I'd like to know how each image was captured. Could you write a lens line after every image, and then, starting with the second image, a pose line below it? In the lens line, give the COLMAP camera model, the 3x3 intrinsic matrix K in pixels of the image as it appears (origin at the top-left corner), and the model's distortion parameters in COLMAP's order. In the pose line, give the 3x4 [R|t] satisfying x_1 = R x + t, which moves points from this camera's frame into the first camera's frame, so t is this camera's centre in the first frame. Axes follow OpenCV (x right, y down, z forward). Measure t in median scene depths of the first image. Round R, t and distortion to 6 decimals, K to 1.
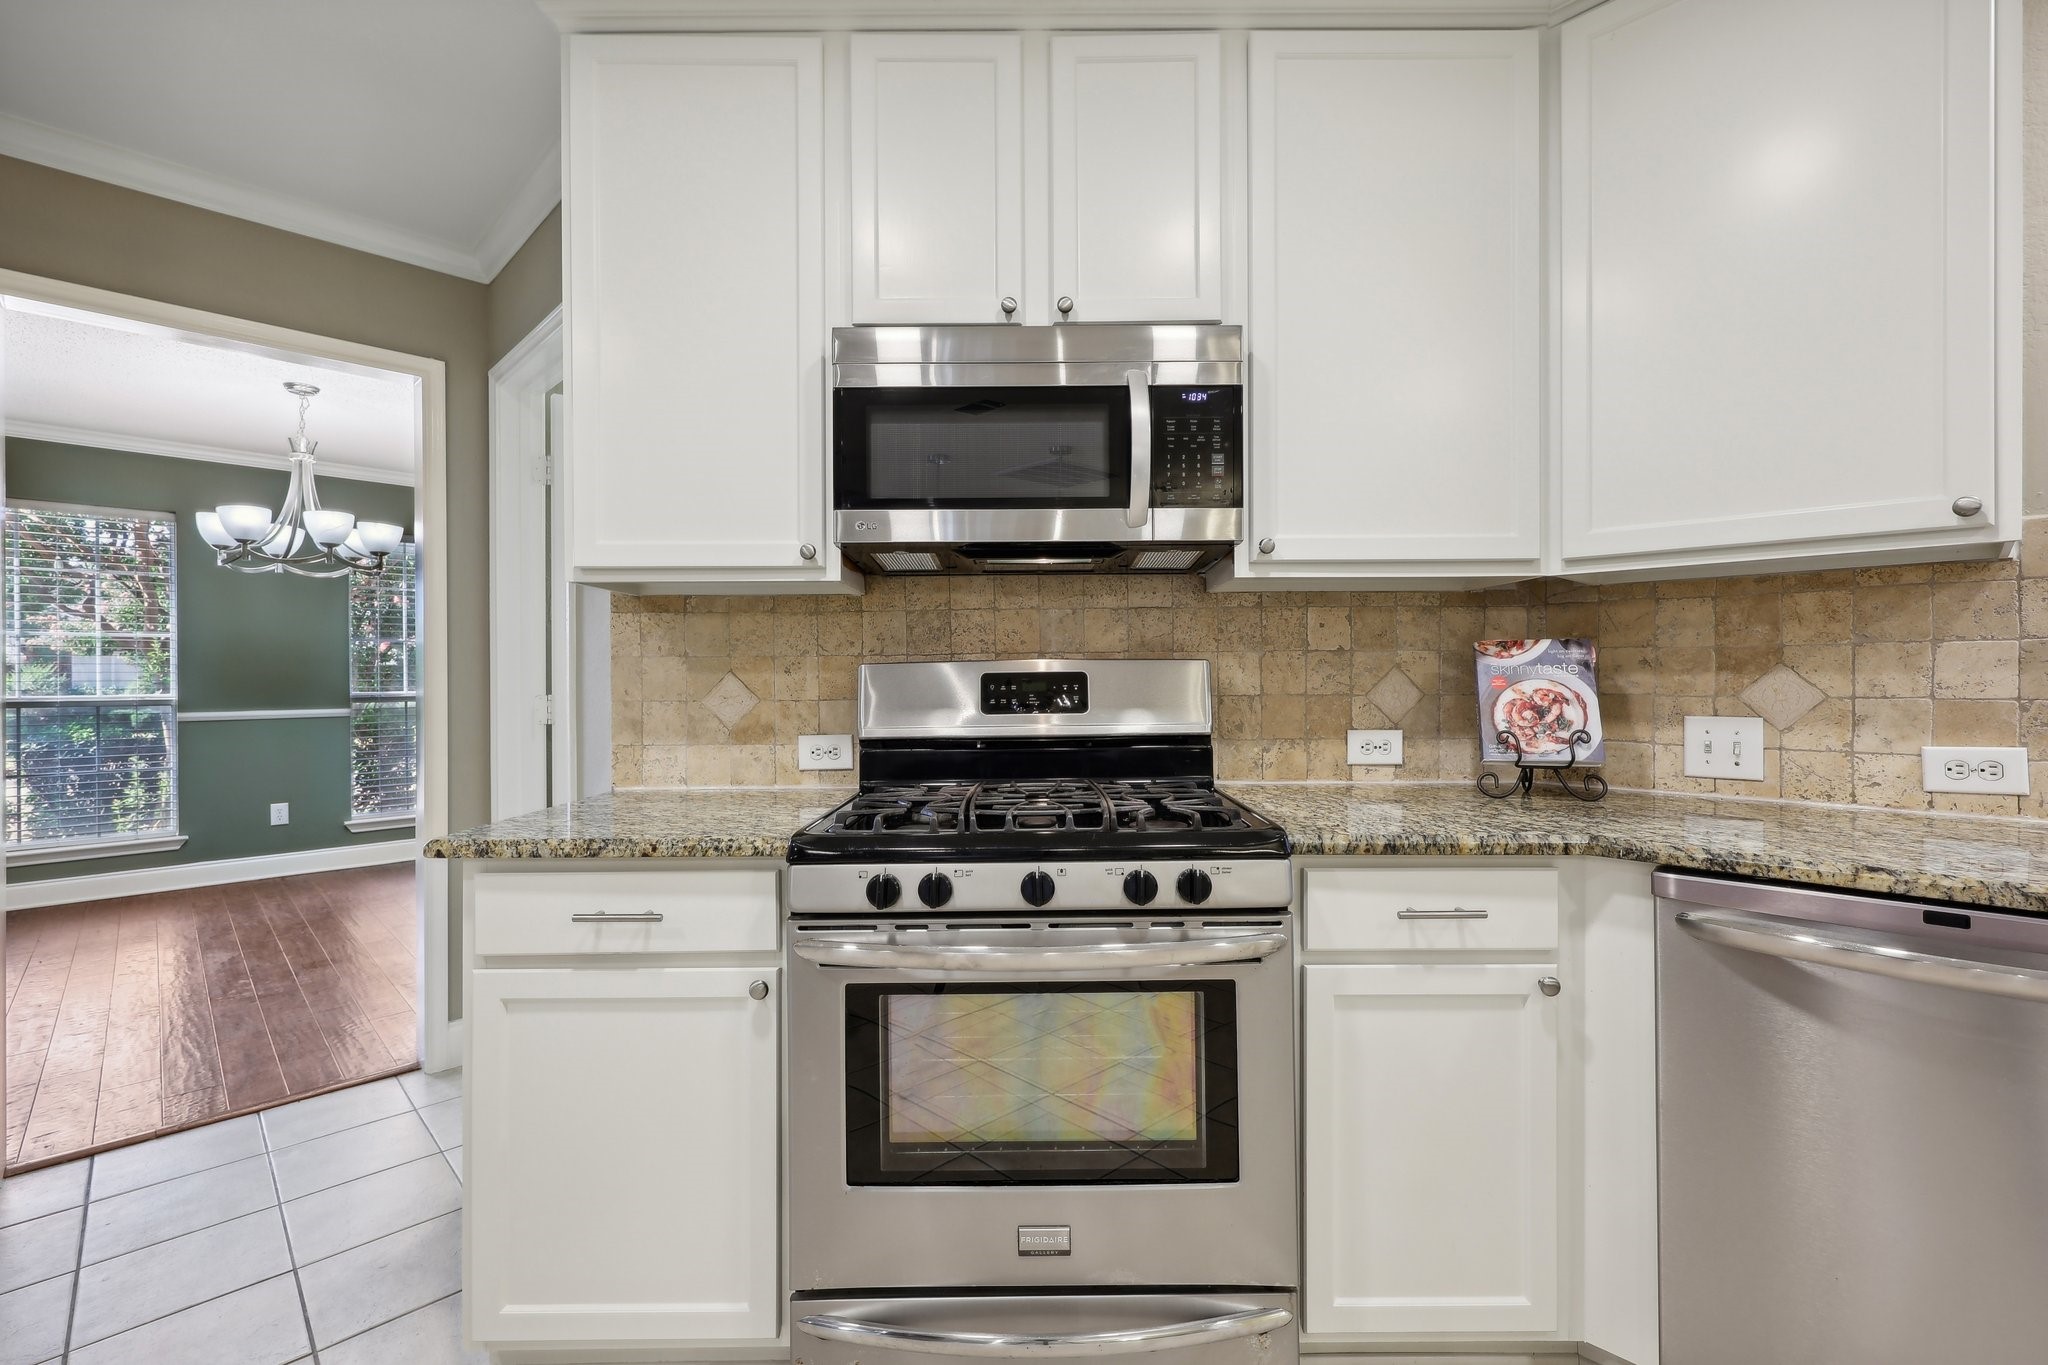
lens RADIAL K [[883.6, 0, 1029.4], [0, 883.6, 678.4], [0, 0, 1]] dist [0.000004, 0.001375]
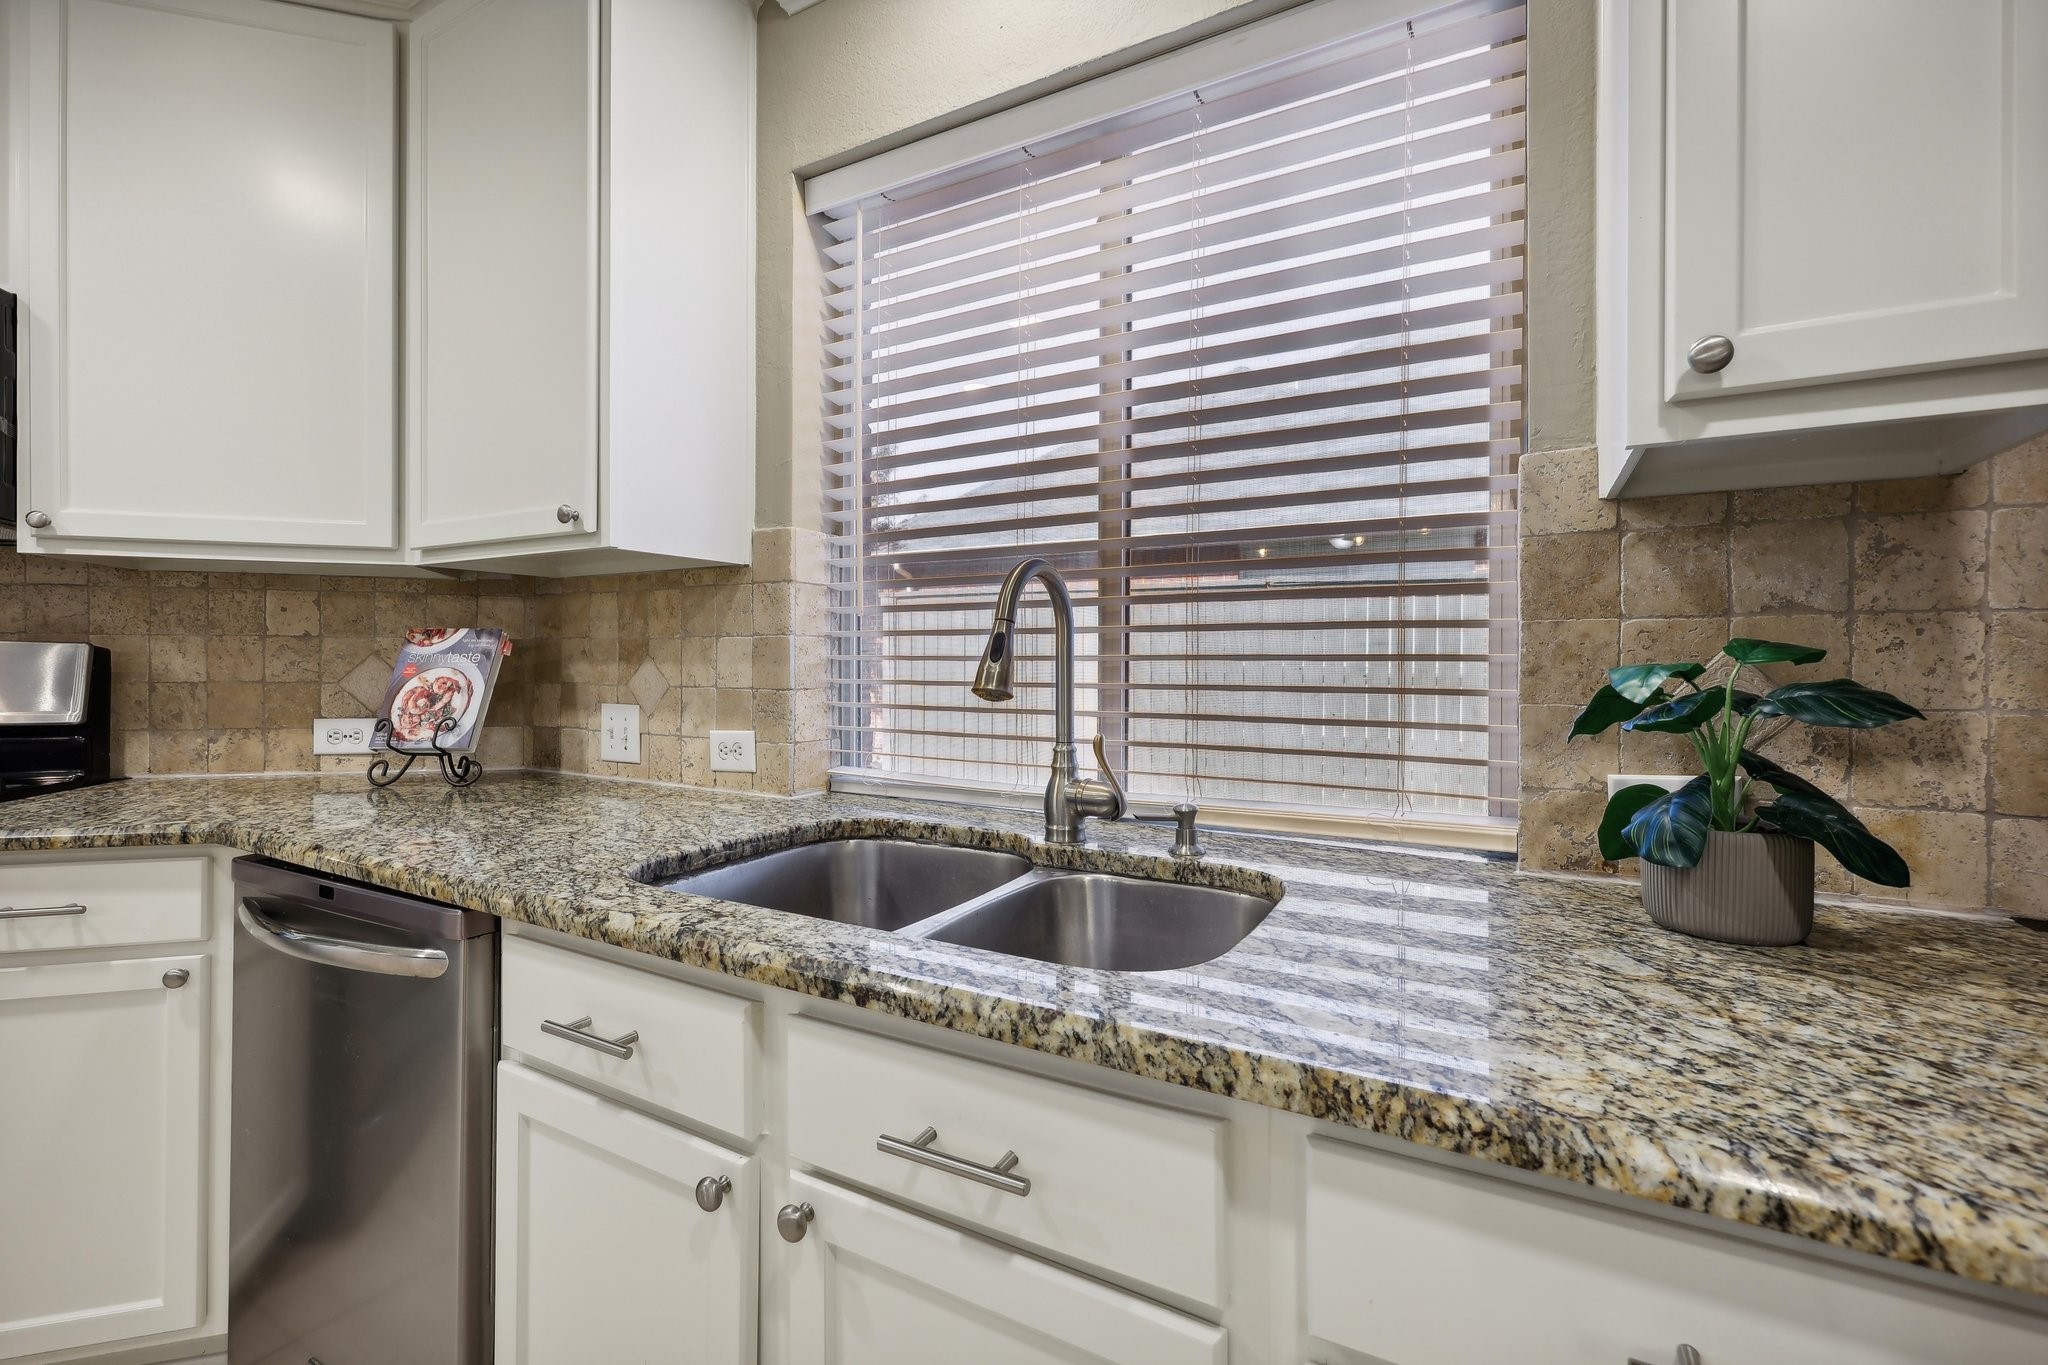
lens RADIAL K [[883.6, 0, 1026.3], [0, 883.6, 669.6], [0, 0, 1]] dist [0.000004, 0.001375]
pose [[0.960773, 0.009597, 0.277169, 0.878791], [-0.010096, 0.999949, 0.000375, -0.003564], [-0.277151, -0.003158, 0.960821, -0.148929]]
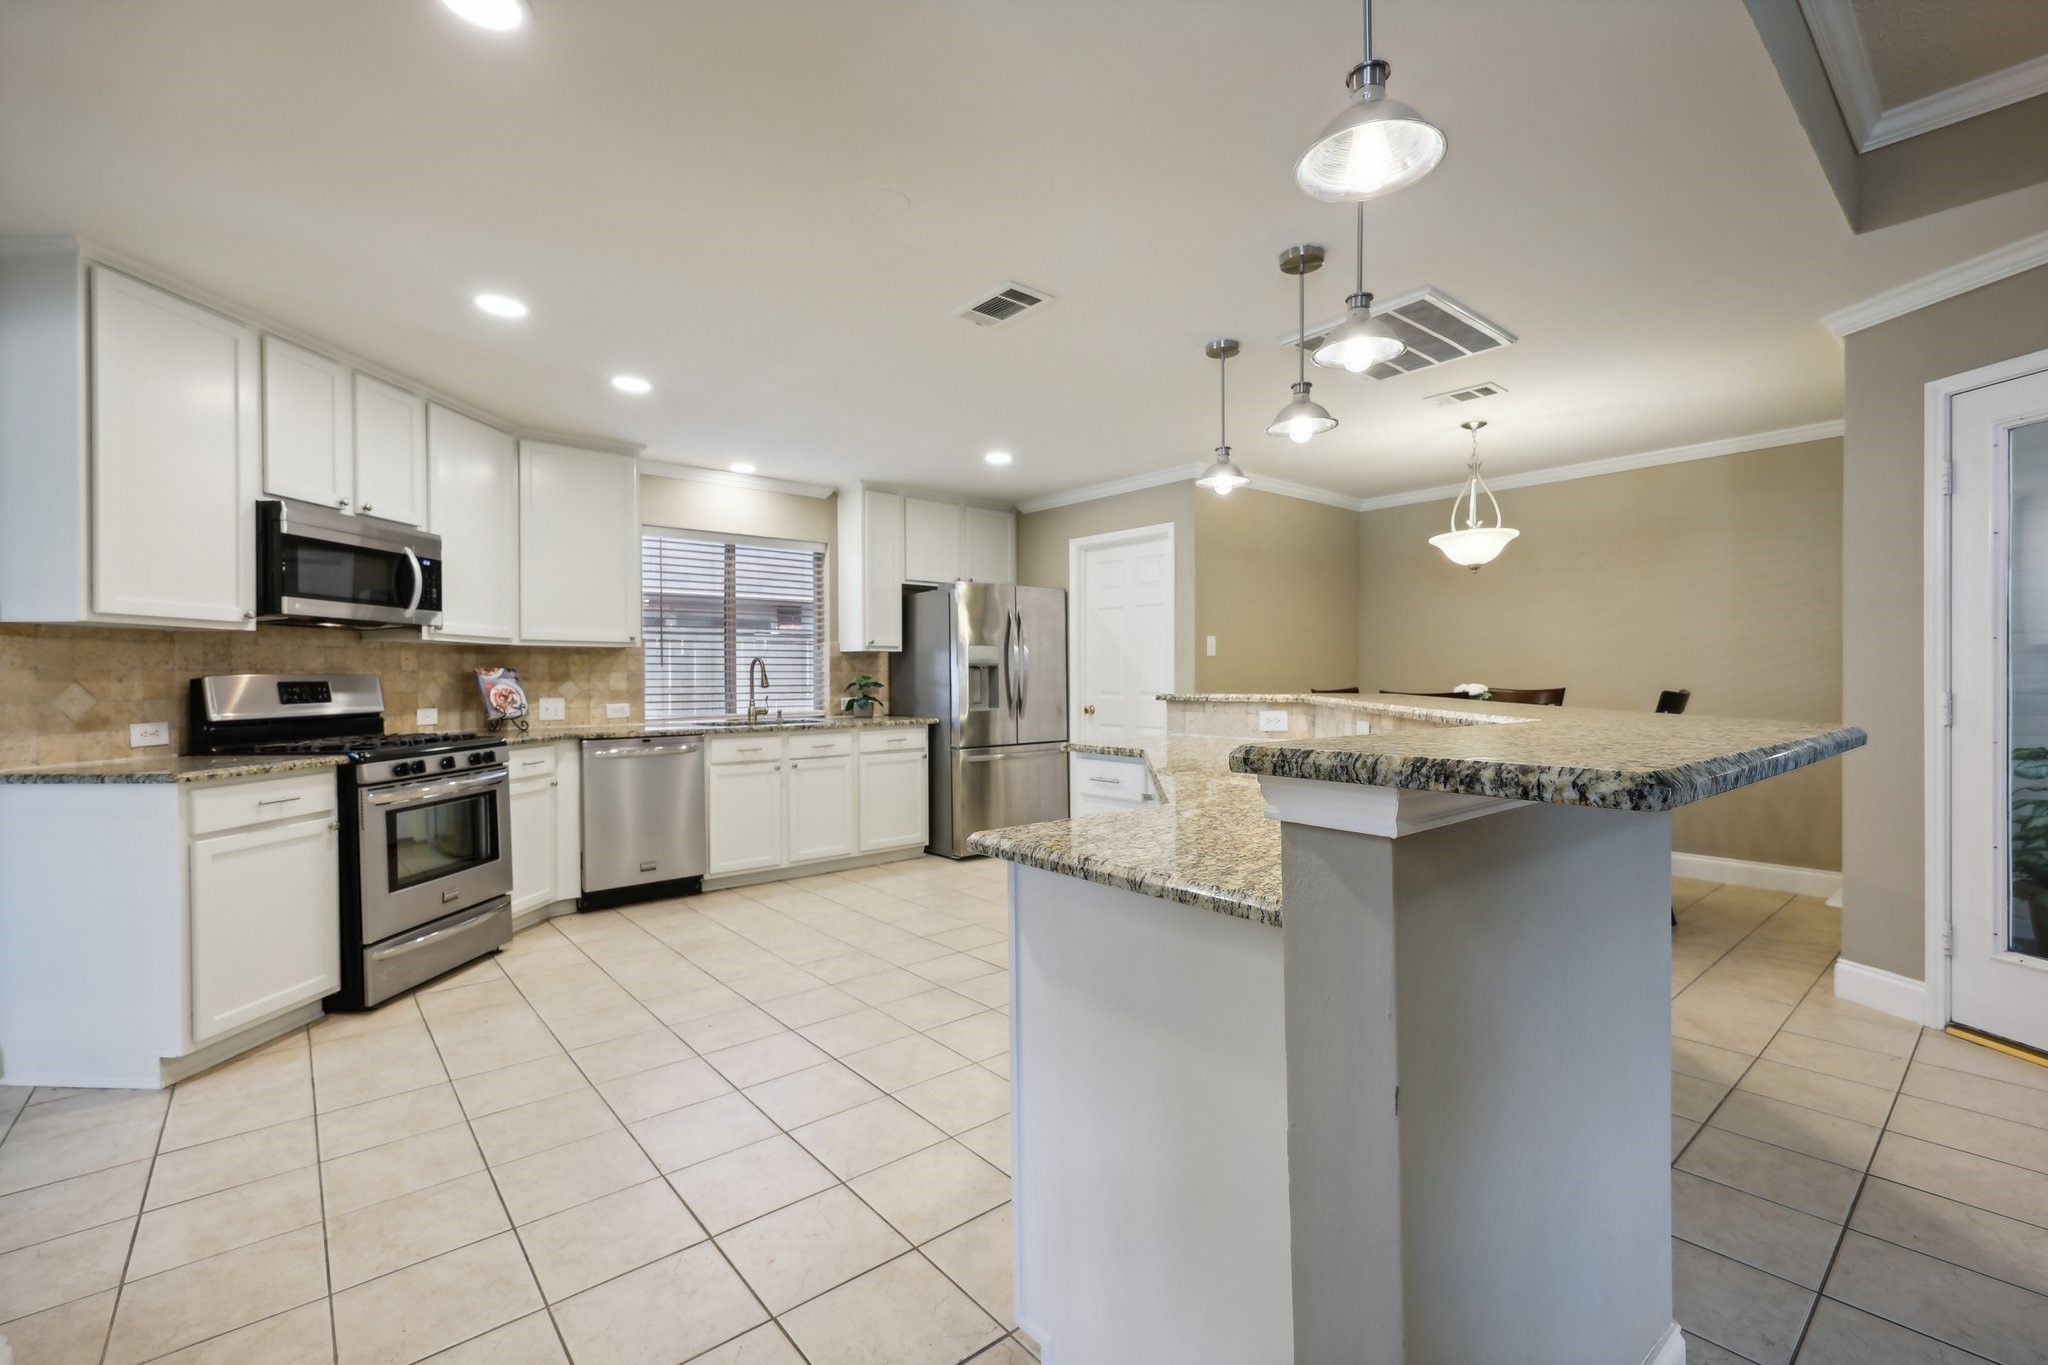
lens RADIAL K [[883.6, 0, 1020.3], [0, 883.6, 683.3], [0, 0, 1]] dist [0.000004, 0.001375]
pose [[0.086643, -0.000845, 0.996239, -1.681231], [0.005223, 0.999986, 0.000393, 0.004001], [-0.996226, 0.005169, 0.086646, -0.637750]]
